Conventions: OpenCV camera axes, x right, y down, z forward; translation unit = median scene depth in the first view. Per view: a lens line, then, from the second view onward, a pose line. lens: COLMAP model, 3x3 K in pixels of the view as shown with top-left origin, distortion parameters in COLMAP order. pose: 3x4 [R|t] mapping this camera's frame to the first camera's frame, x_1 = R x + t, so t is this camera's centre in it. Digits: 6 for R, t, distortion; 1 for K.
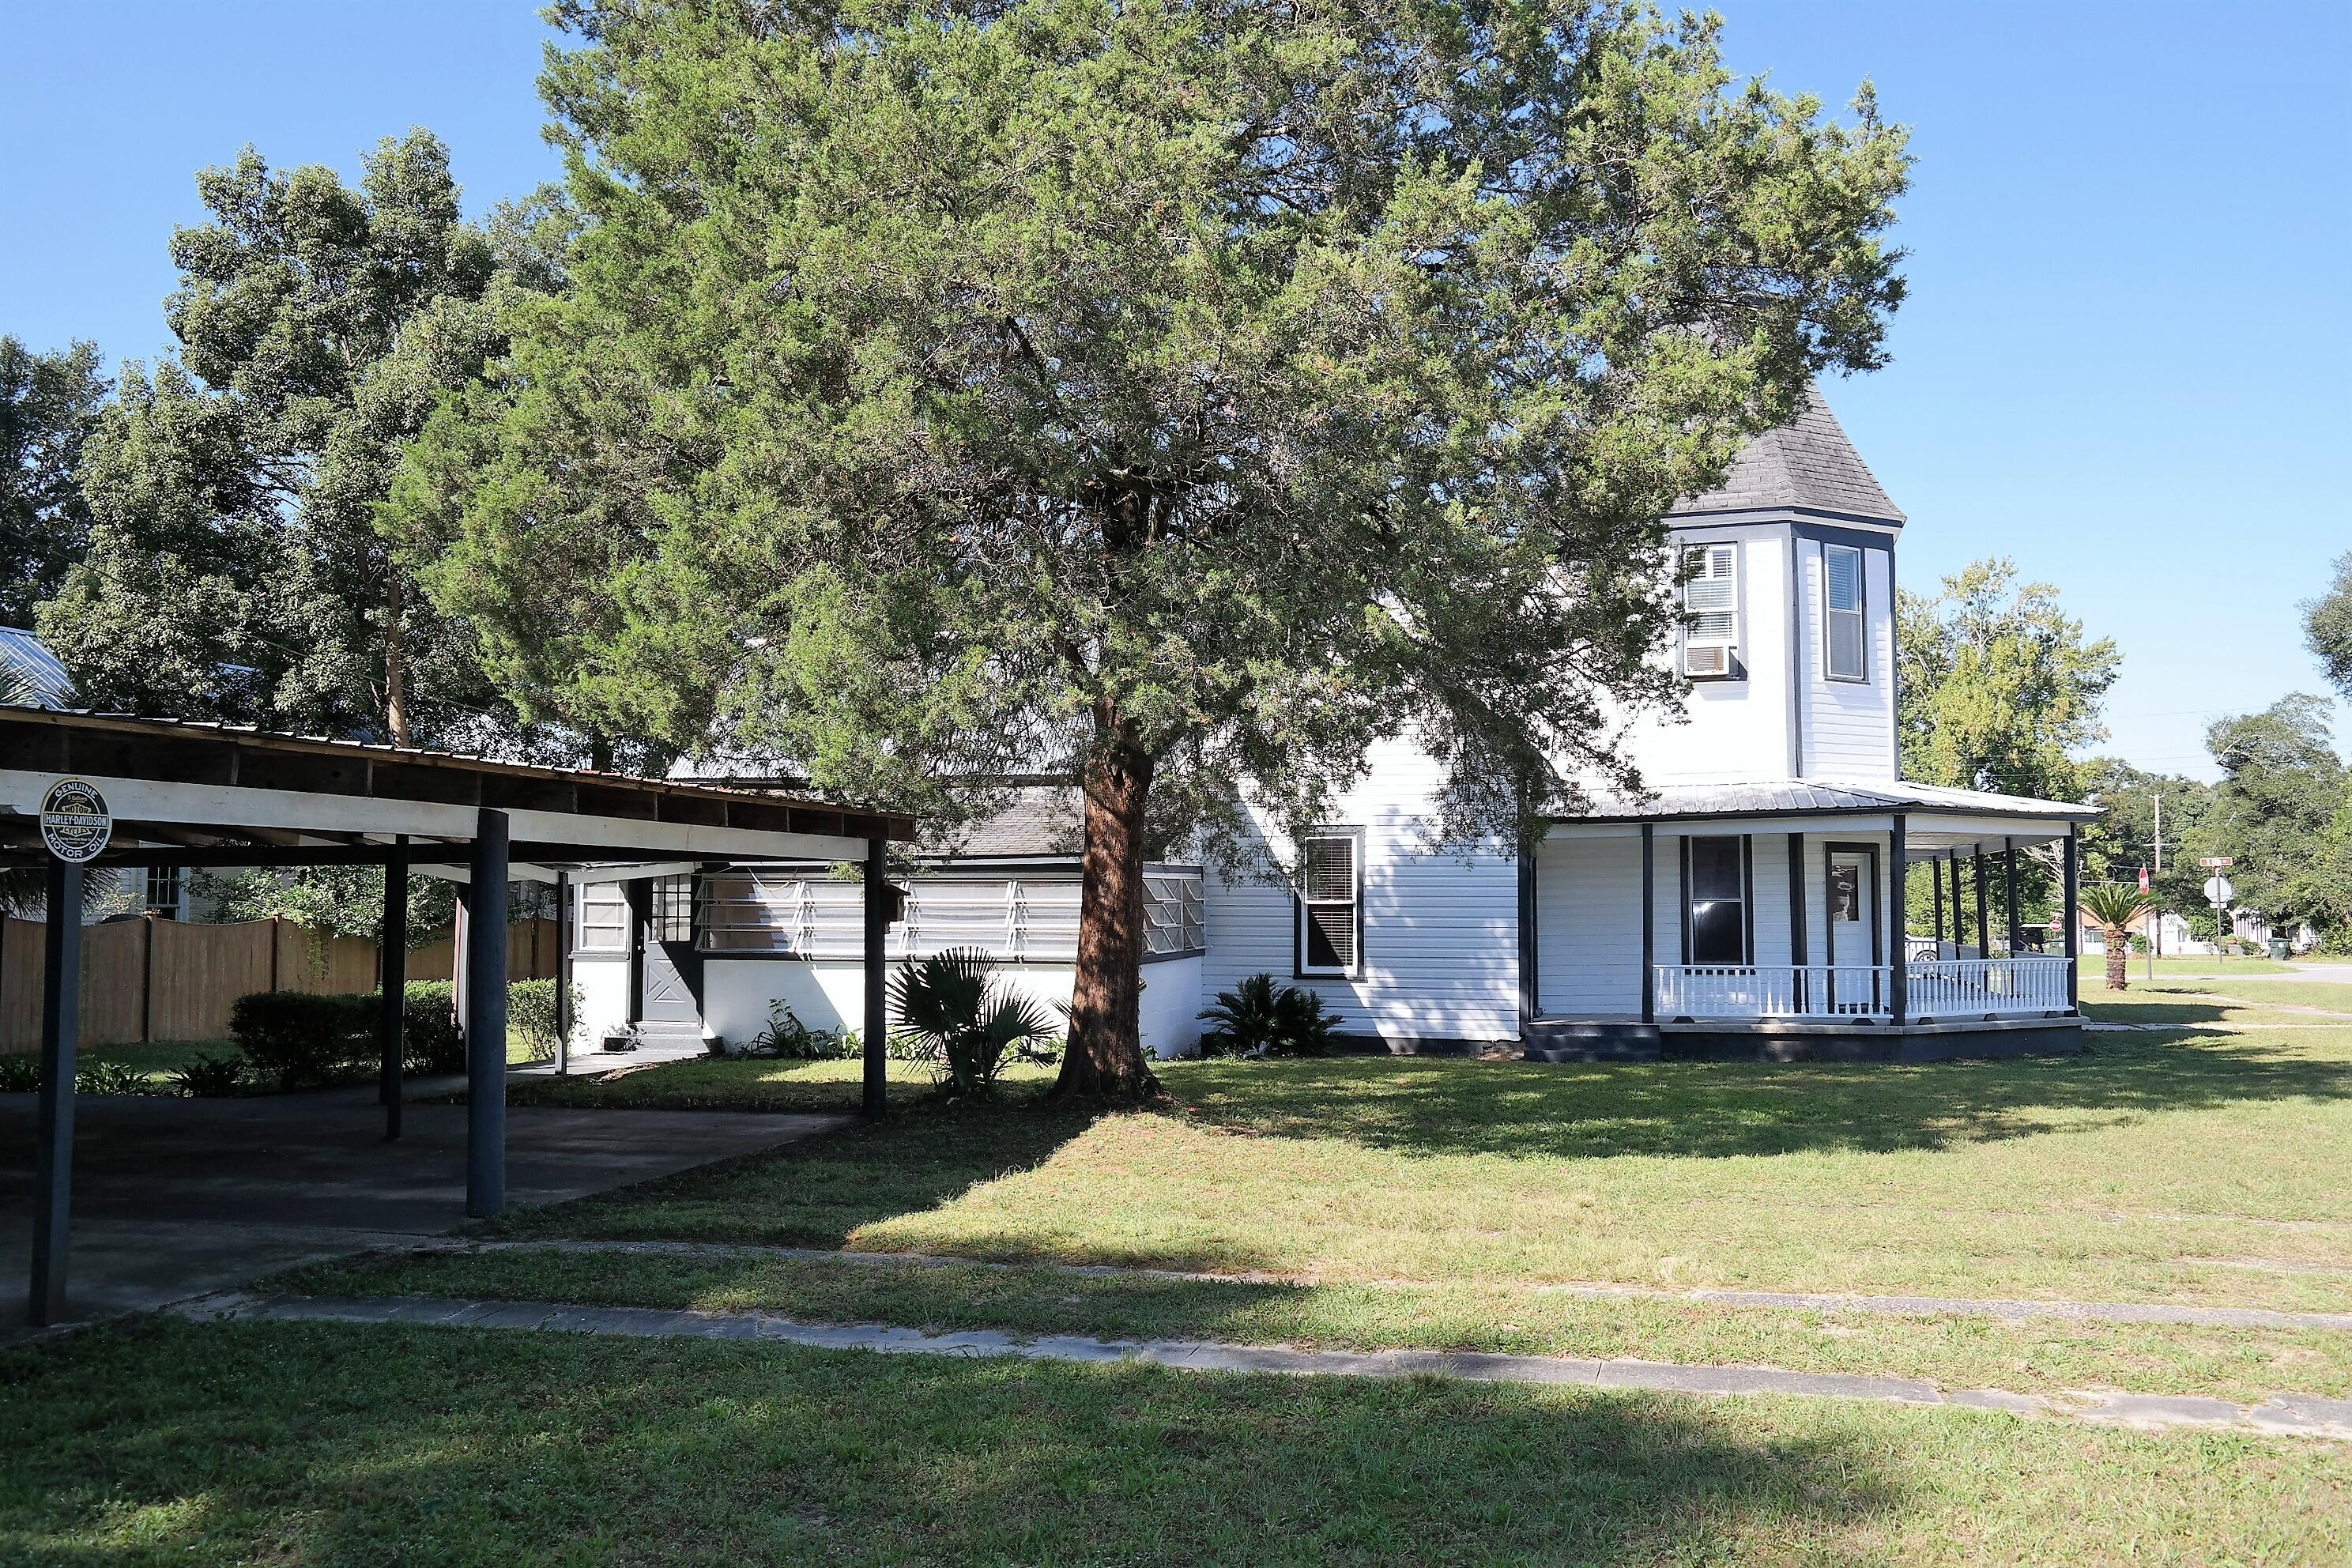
lens RADIAL K [[1891.0, 0, 1188.4], [0, 1891.0, 776.2], [0, 0, 1]] dist [-0.003640, 0.005999]
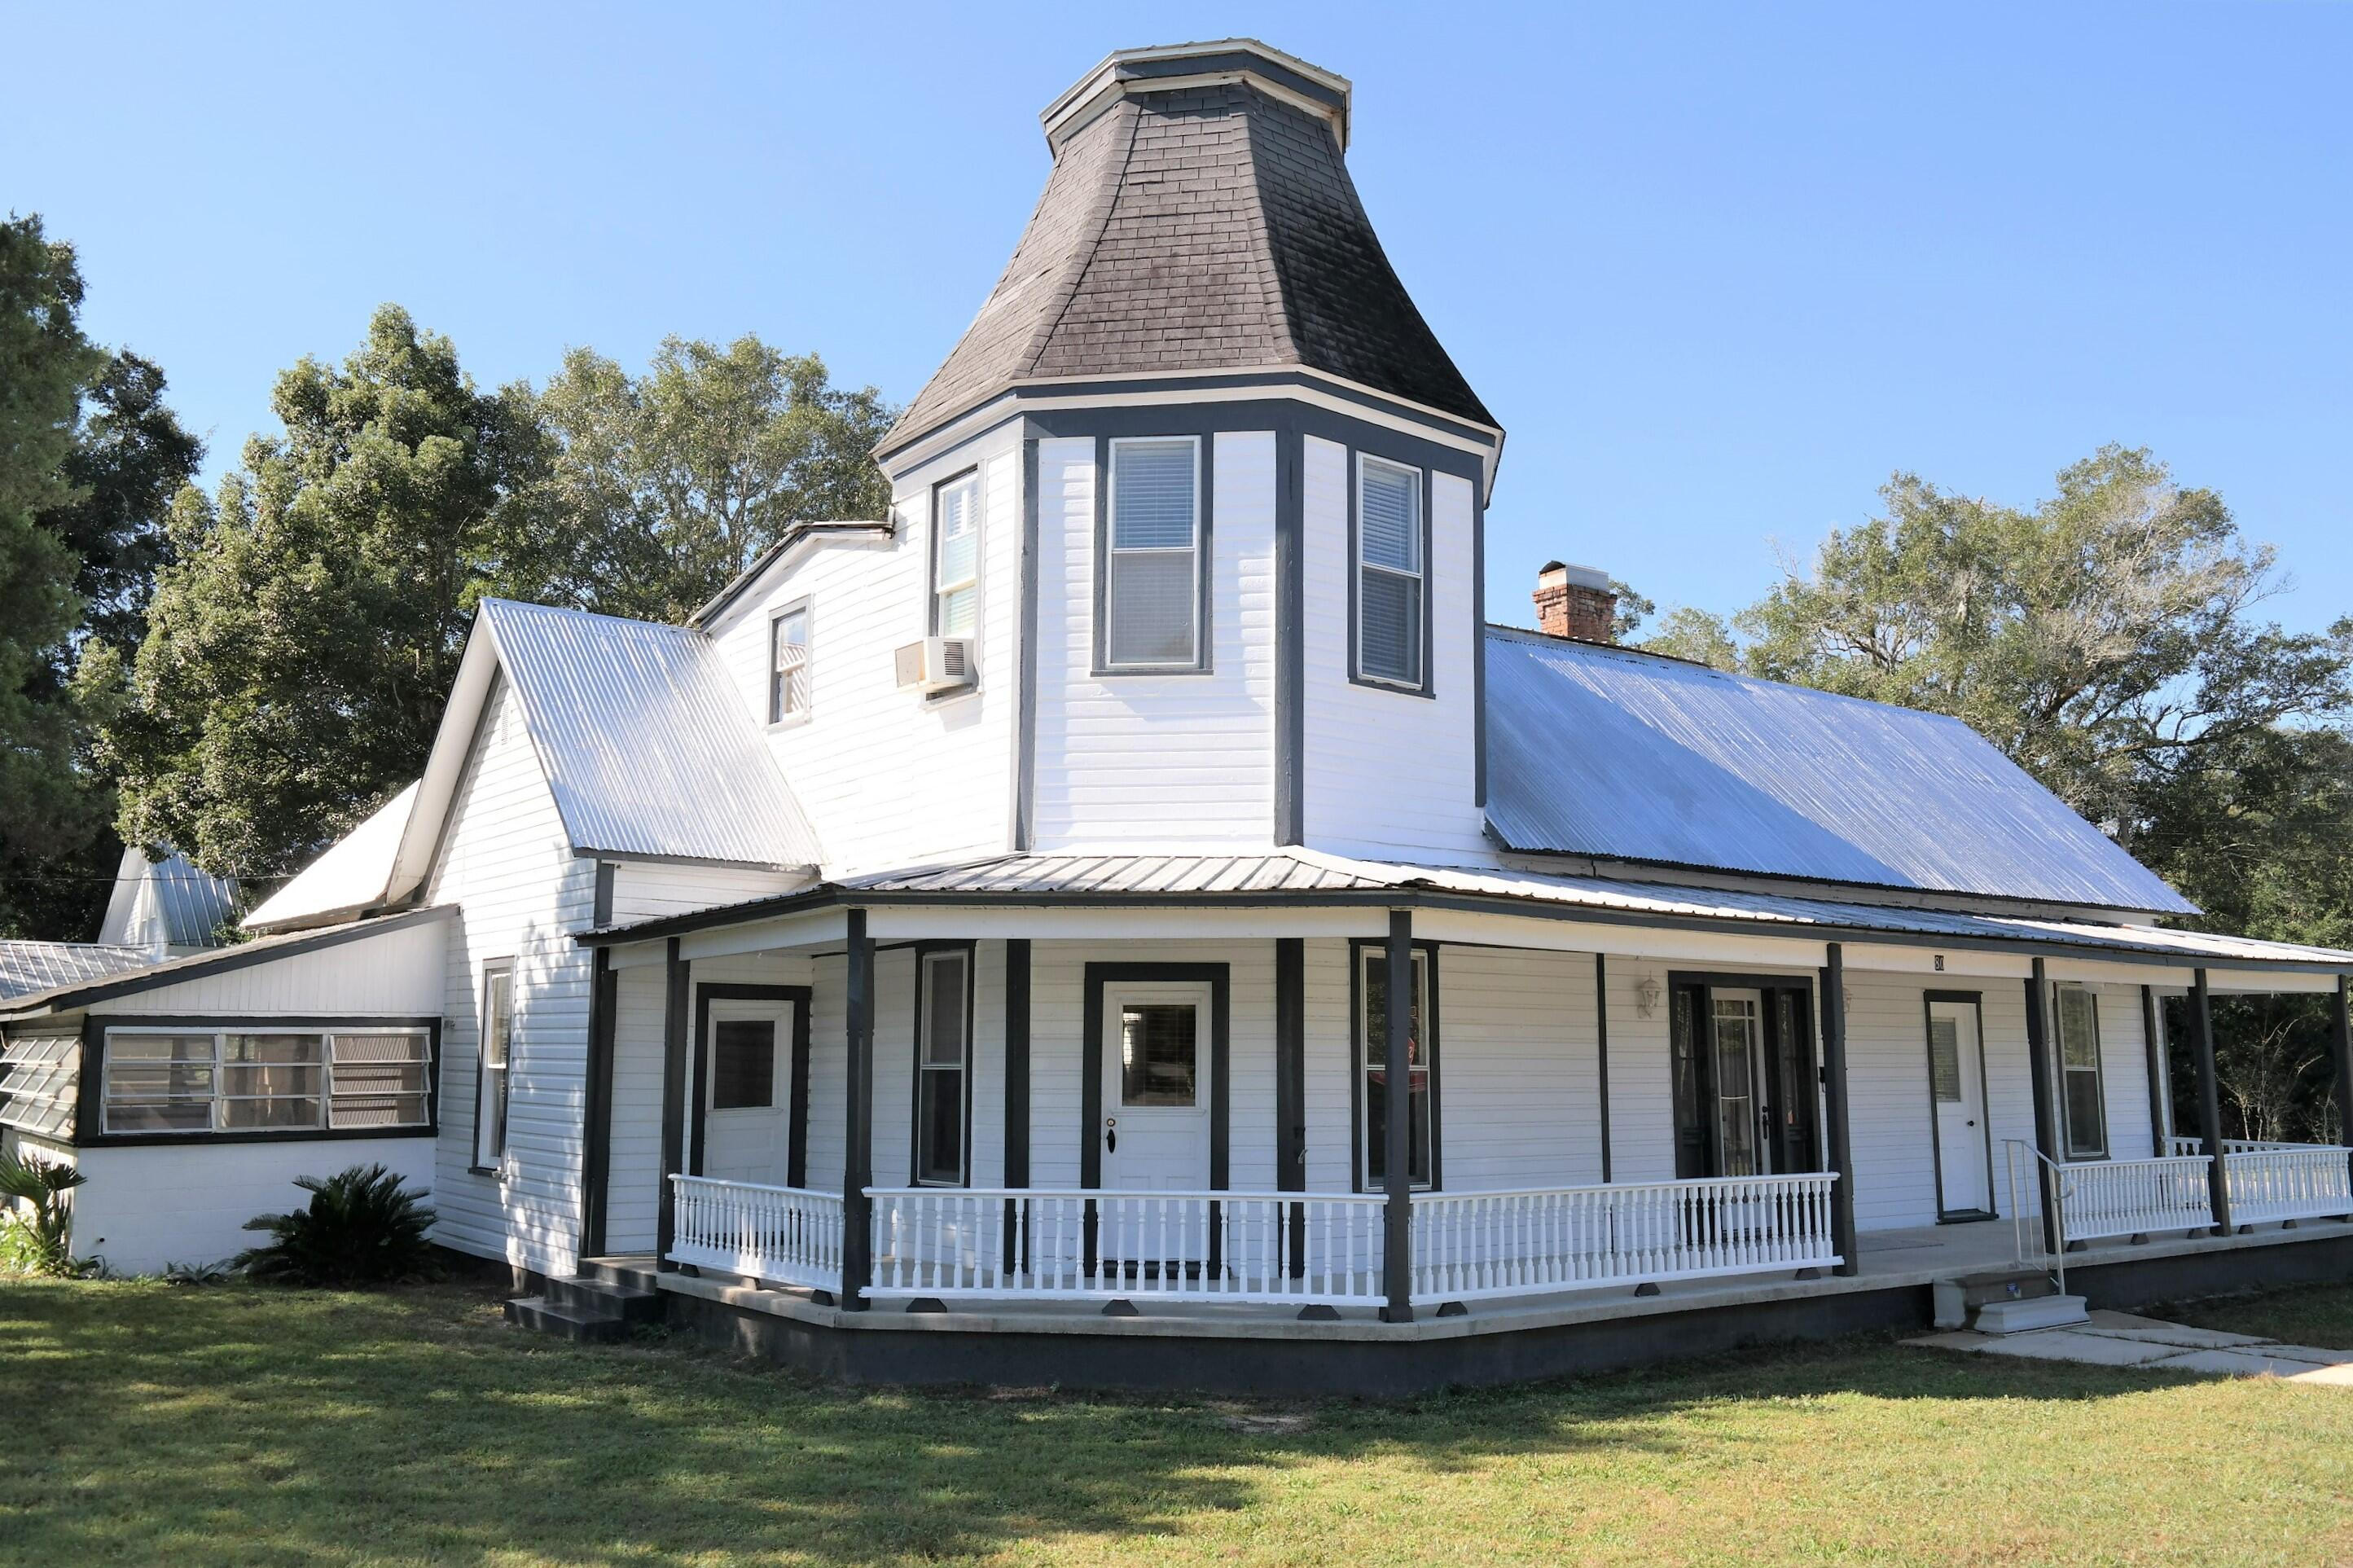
lens RADIAL K [[1891.9, 0, 1197.1], [0, 1891.9, 784.6], [0, 0, 1]] dist [-0.003640, 0.005999]
pose [[0.784277, -0.082216, -0.614939, 0.773635], [0.037449, 0.995647, -0.085353, 0.034256], [0.619279, 0.043912, 0.783942, 0.631065]]
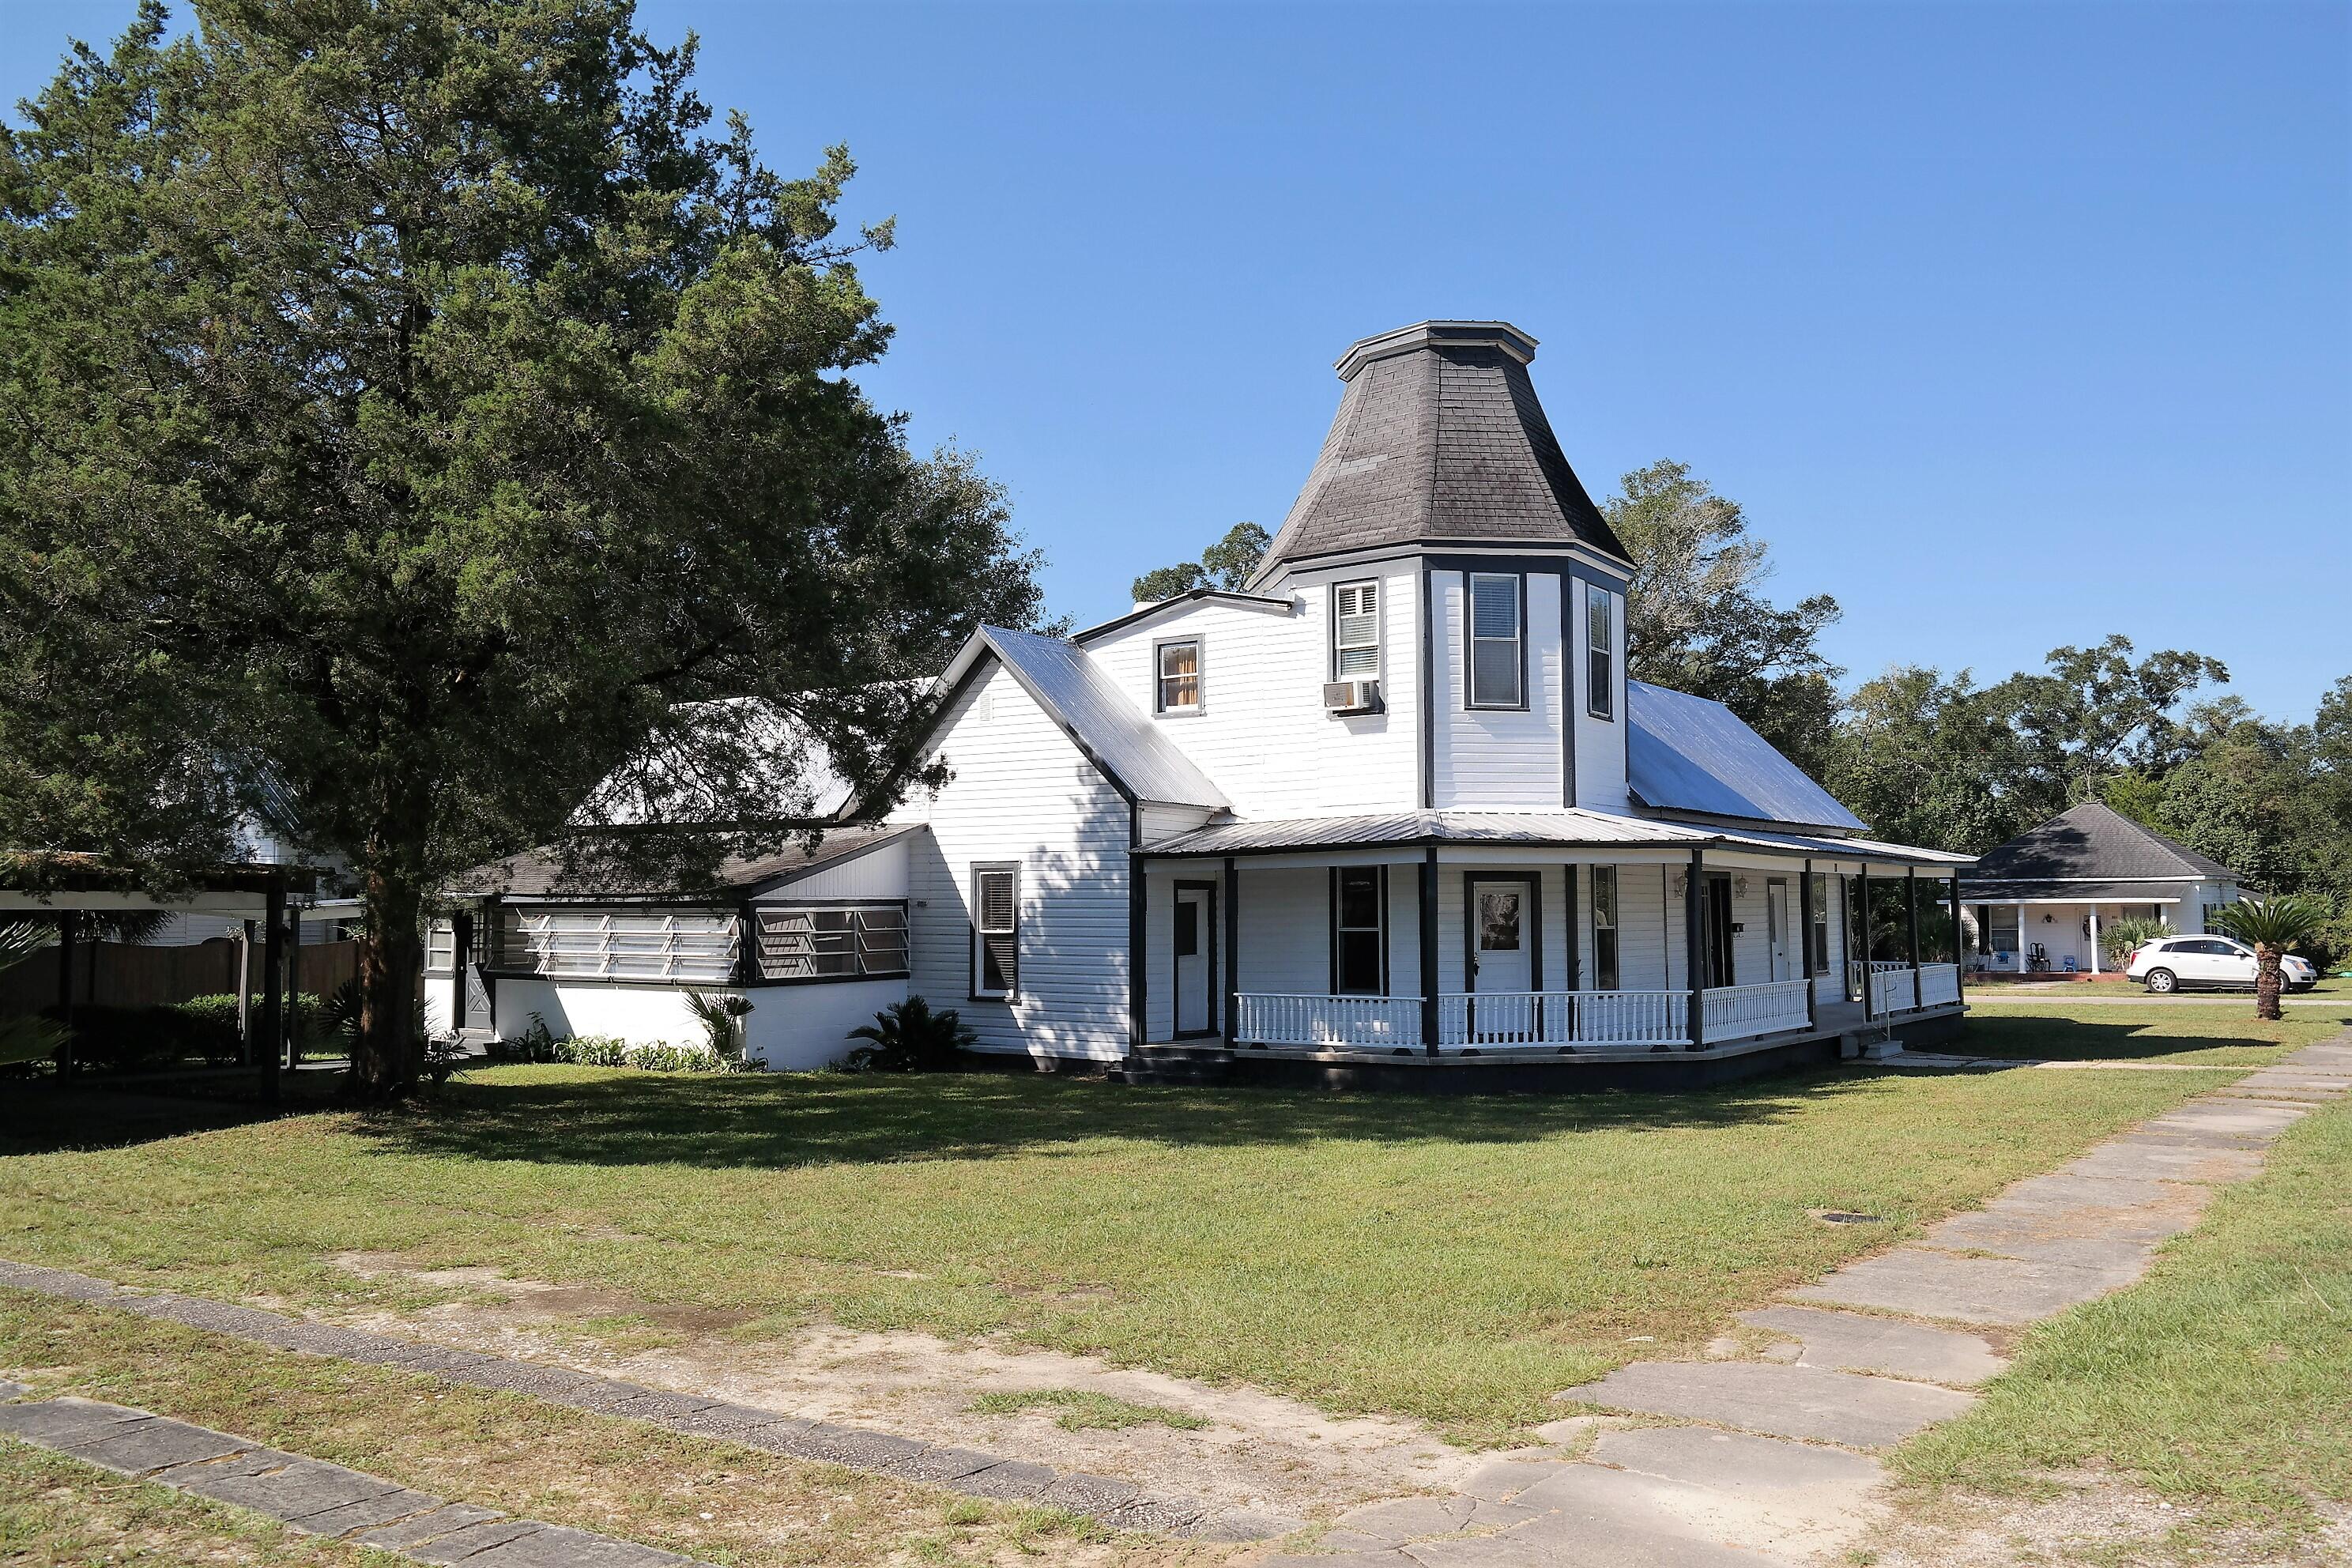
lens RADIAL K [[1891.0, 0, 1180.5], [0, 1891.0, 774.1], [0, 0, 1]] dist [-0.003640, 0.005999]
pose [[0.937236, -0.028301, -0.347546, 0.593831], [0.027266, 0.999597, -0.007871, -0.013968], [0.347628, -0.002099, 0.937630, 0.007052]]
